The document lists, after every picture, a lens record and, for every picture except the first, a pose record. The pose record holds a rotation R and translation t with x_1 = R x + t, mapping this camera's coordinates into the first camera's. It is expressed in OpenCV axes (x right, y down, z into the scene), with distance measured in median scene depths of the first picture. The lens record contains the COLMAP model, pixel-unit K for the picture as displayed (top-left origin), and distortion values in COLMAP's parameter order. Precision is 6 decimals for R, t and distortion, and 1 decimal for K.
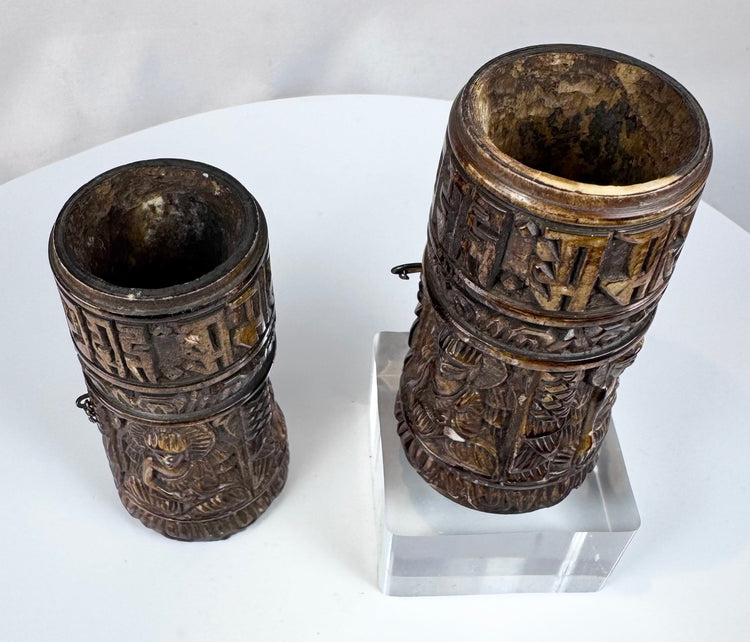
lens RADIAL K [[966.8, 0, 331.7], [0, 966.8, 321.7], [0, 0, 1]] dist [-0.009466, 0.035173]
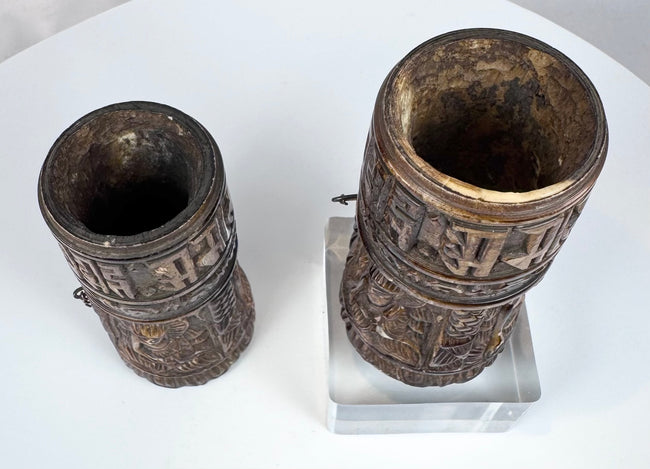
lens RADIAL K [[820.7, 0, 281.5], [0, 820.7, 234.2], [0, 0, 1]] dist [0.005351, -0.031283]
pose [[0.998937, 0.000271, -0.046099, 0.050355], [0.008837, 0.980312, 0.197258, -0.224171], [0.045245, -0.197455, 0.979267, 0.025166]]
